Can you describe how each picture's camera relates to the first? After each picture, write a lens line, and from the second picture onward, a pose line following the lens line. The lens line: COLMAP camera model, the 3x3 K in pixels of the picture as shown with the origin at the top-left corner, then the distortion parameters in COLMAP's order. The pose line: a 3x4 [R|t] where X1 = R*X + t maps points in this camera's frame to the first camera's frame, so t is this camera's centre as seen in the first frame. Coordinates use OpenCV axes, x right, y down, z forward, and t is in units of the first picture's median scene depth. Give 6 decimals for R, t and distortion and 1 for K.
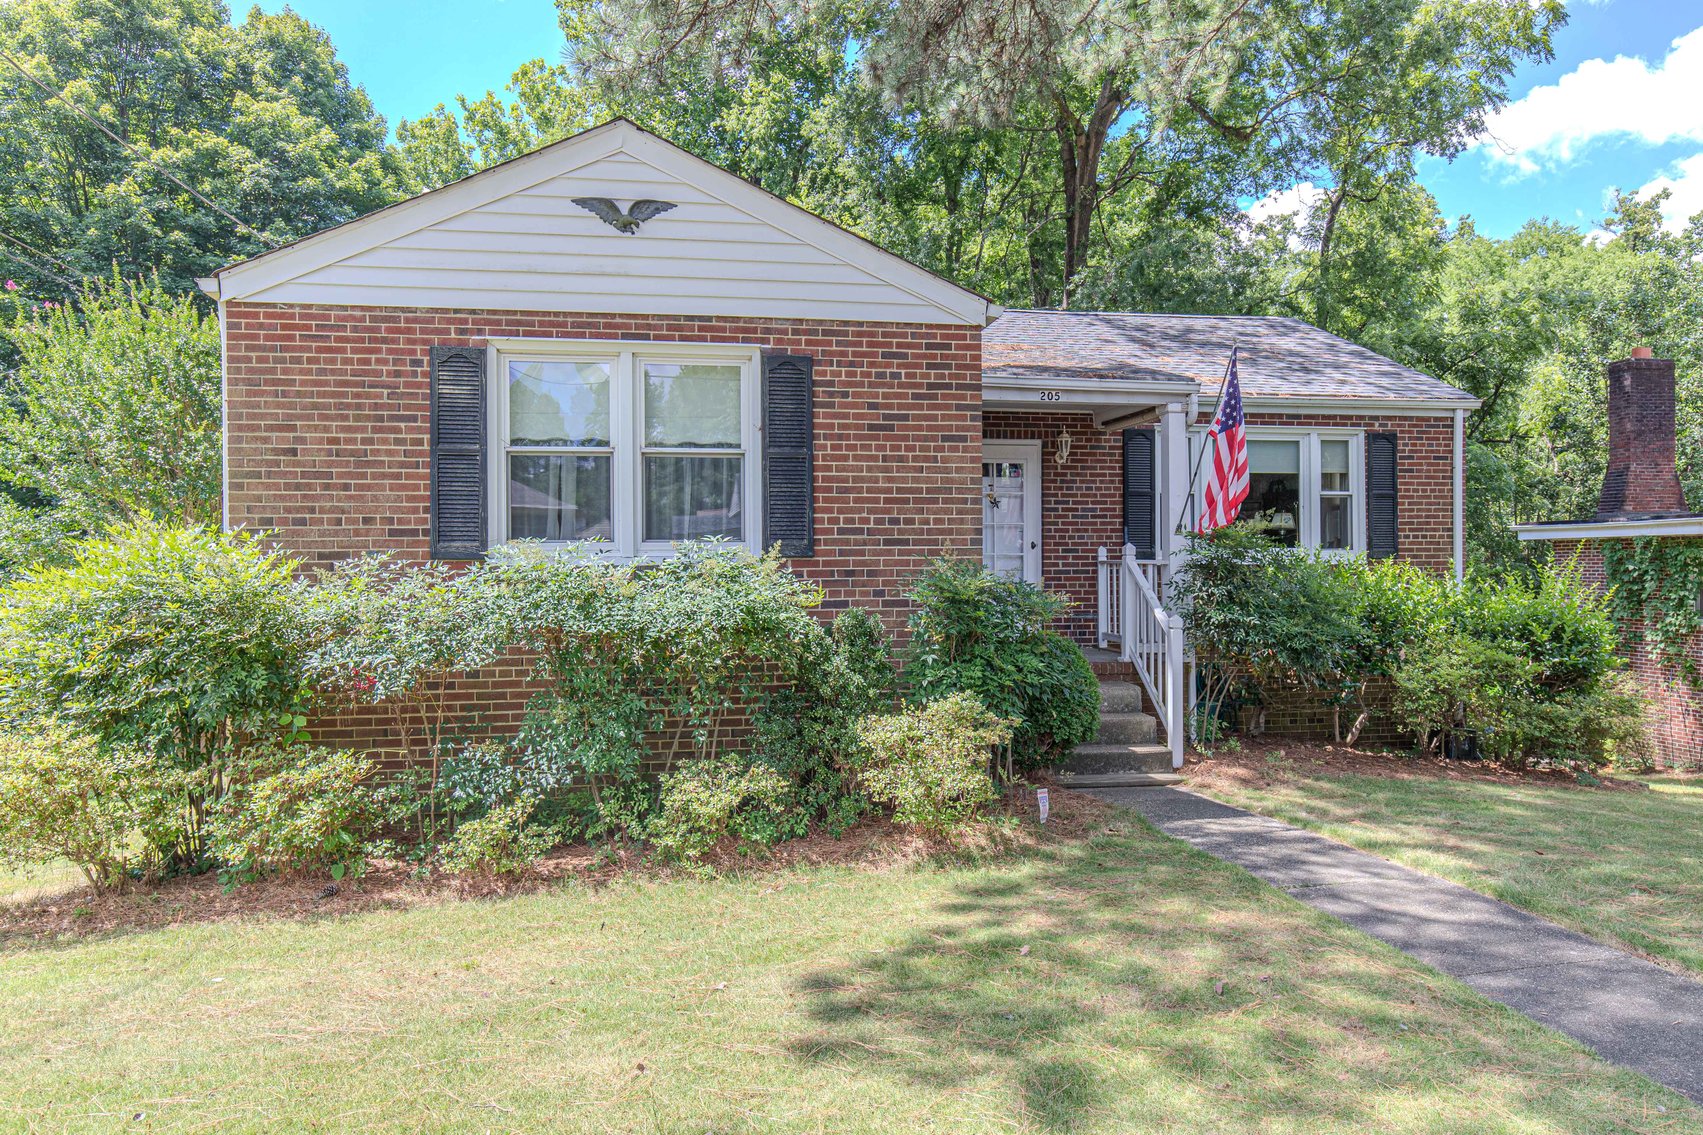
lens RADIAL K [[1212.1, 0, 851.9], [0, 1212.1, 567.2], [0, 0, 1]] dist [-0.002448, 0.004724]
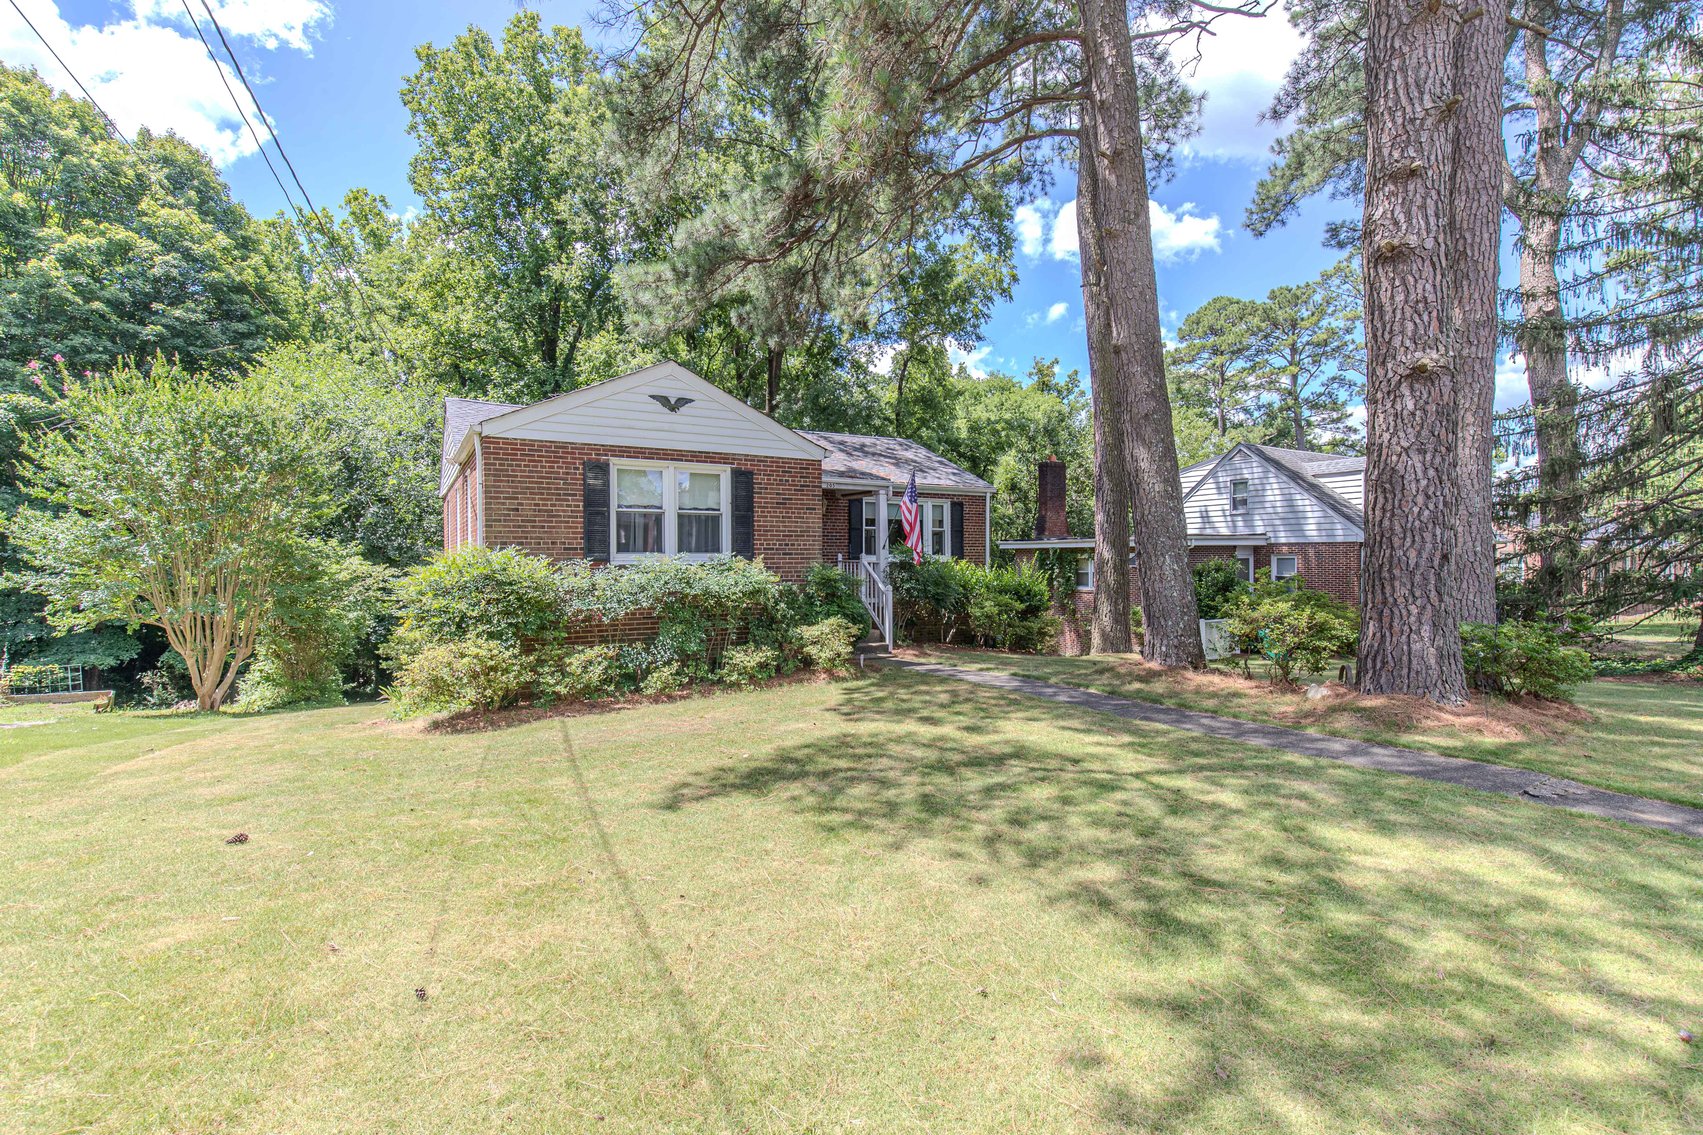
lens RADIAL K [[802.6, 0, 880.3], [0, 802.6, 573.5], [0, 0, 1]] dist [0.009565, -0.001495]
pose [[0.928669, -0.004678, 0.370881, -0.261359], [-0.002404, 0.999824, 0.018630, -0.008951], [-0.370902, -0.018193, 0.928494, -0.338809]]
